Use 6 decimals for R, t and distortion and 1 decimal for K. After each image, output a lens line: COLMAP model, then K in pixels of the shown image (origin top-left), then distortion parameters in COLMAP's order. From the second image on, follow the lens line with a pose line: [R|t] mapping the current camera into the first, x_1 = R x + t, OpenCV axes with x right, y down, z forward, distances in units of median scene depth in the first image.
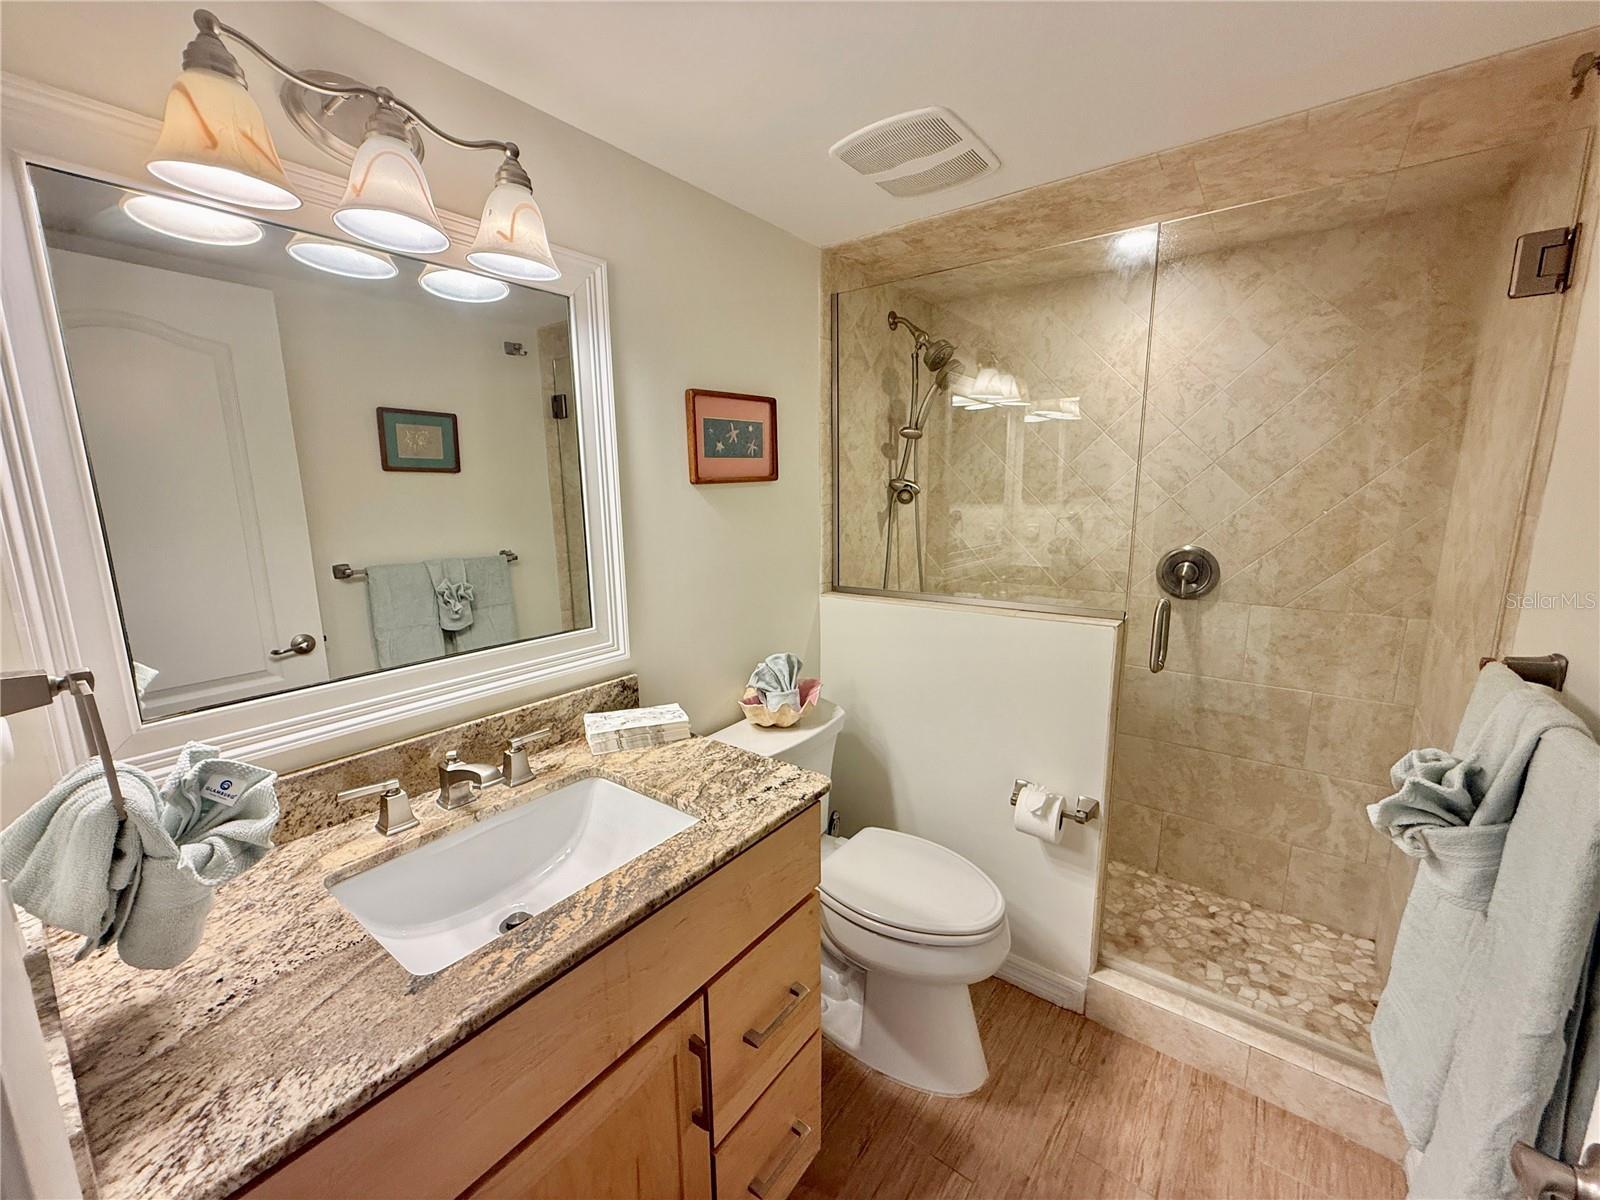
lens RADIAL K [[650.6, 0, 808.6], [0, 650.6, 596.1], [0, 0, 1]] dist [-0.000381, 0.000322]
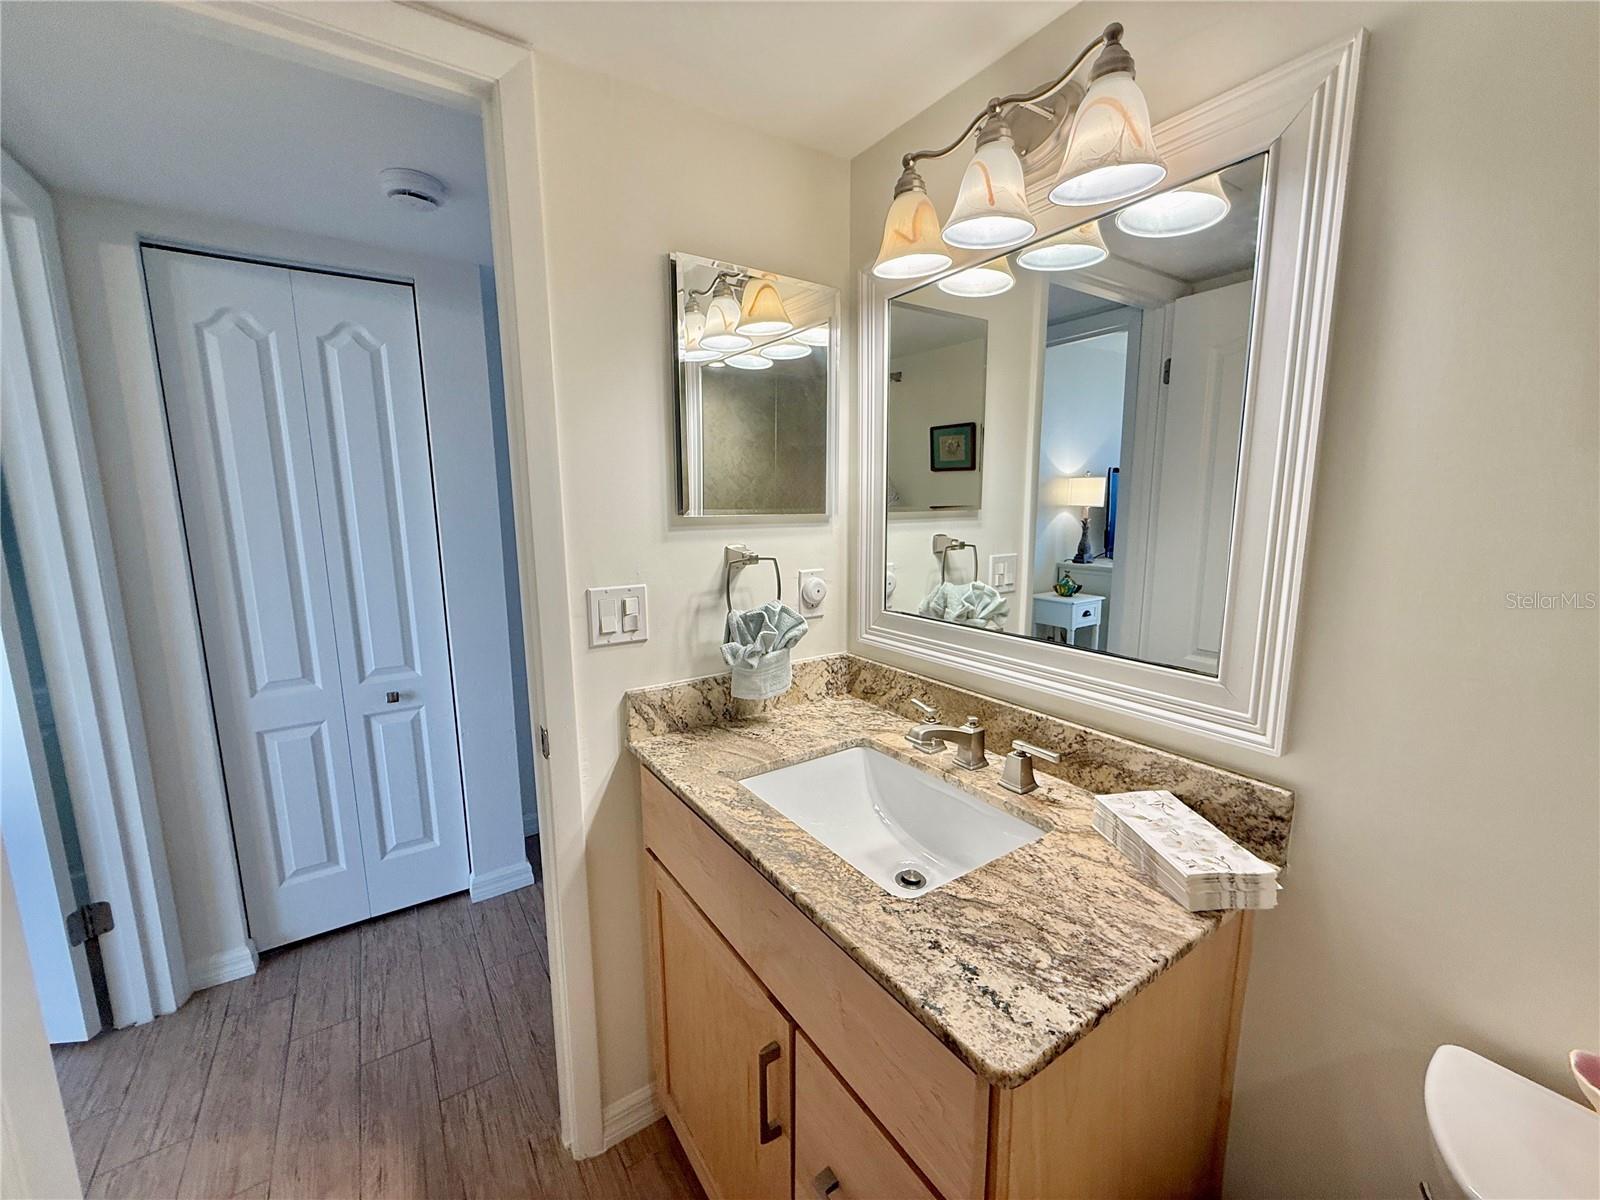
lens RADIAL K [[650.6, 0, 797.6], [0, 650.6, 594.9], [0, 0, 1]] dist [-0.000381, 0.000322]
pose [[-0.339890, 0.143991, -0.929377, 0.490474], [-0.159342, 0.965106, 0.207800, -0.122595], [0.926869, 0.218718, -0.305086, 0.985467]]
